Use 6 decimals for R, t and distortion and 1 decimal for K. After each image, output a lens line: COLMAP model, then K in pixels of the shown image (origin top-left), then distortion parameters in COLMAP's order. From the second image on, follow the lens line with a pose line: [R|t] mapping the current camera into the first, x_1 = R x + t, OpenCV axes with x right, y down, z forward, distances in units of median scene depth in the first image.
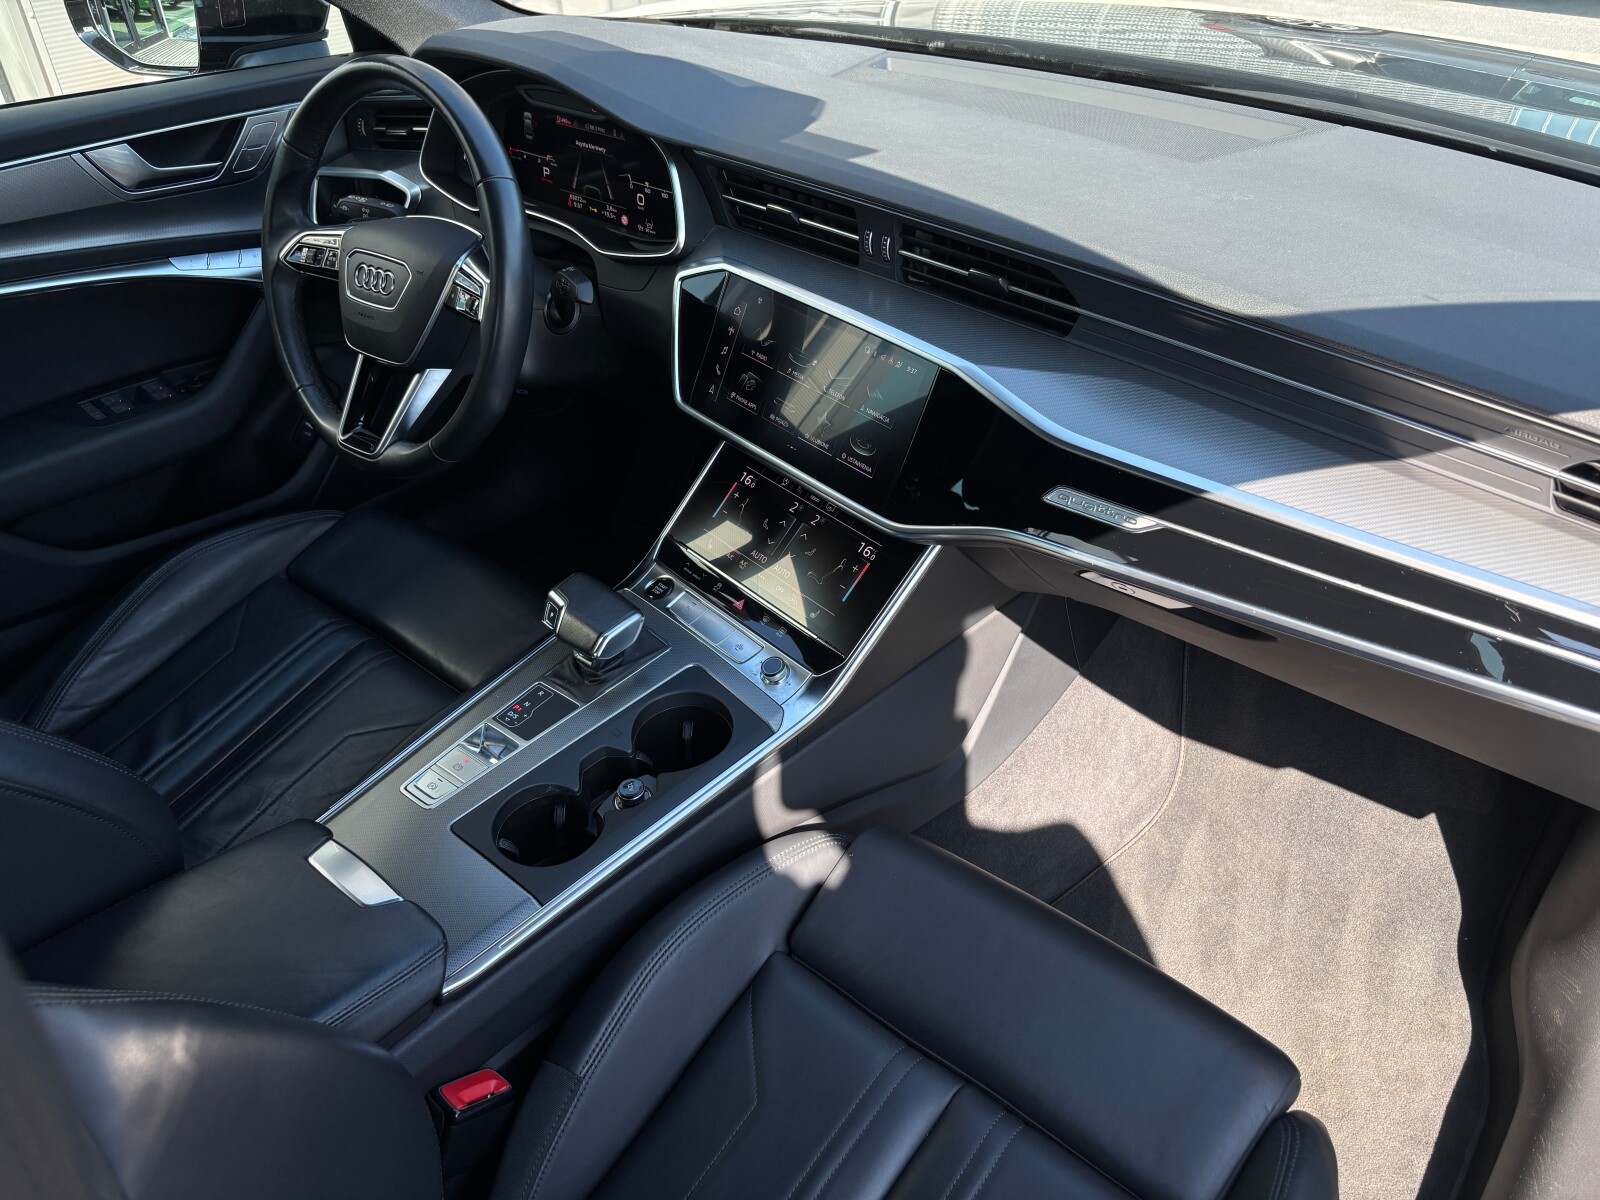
lens RADIAL K [[1191.2, 0, 795.3], [0, 1191.2, 621.6], [0, 0, 1]] dist [0.013530, -0.004494]
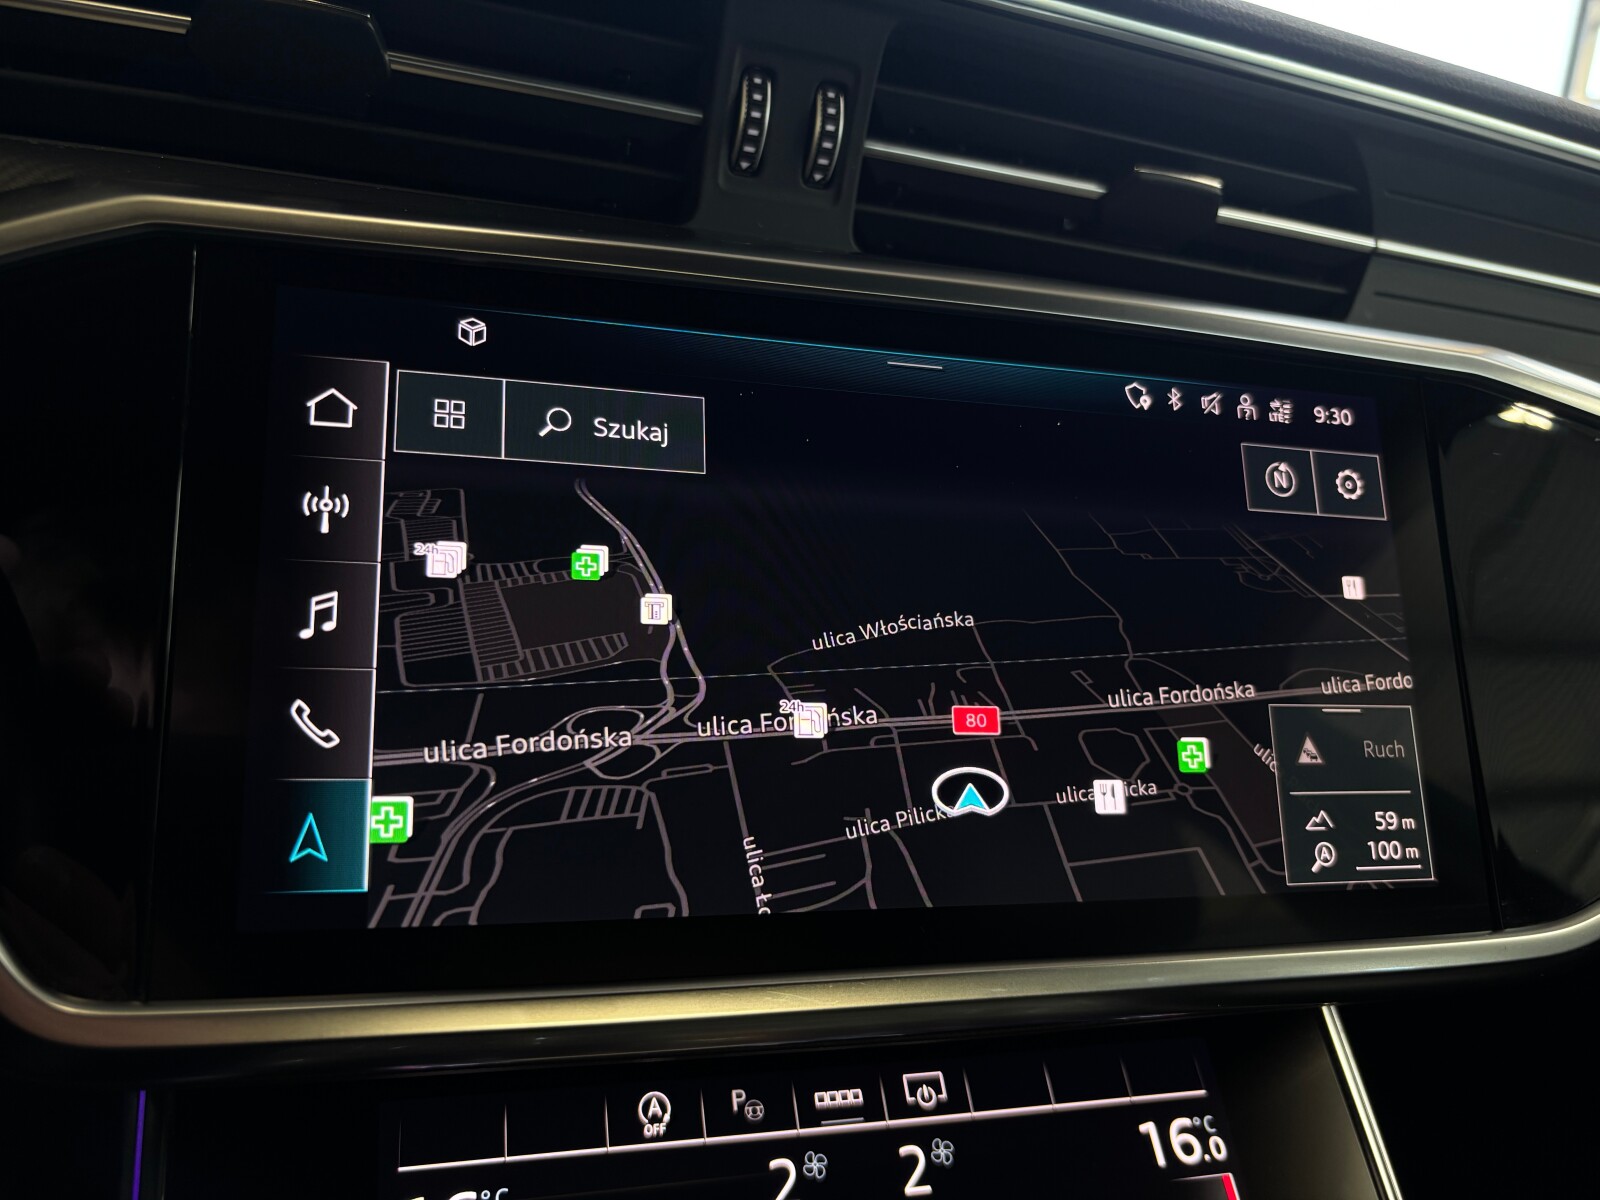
lens RADIAL K [[1258.6, 0, 795.5], [0, 1258.6, 602.8], [0, 0, 1]] dist [-0.005641, -0.002669]
pose [[0.409033, -0.161681, 0.898082, -0.195504], [0.456154, 0.888617, -0.047779, -0.179114], [-0.790326, 0.429207, 0.437225, 0.822162]]
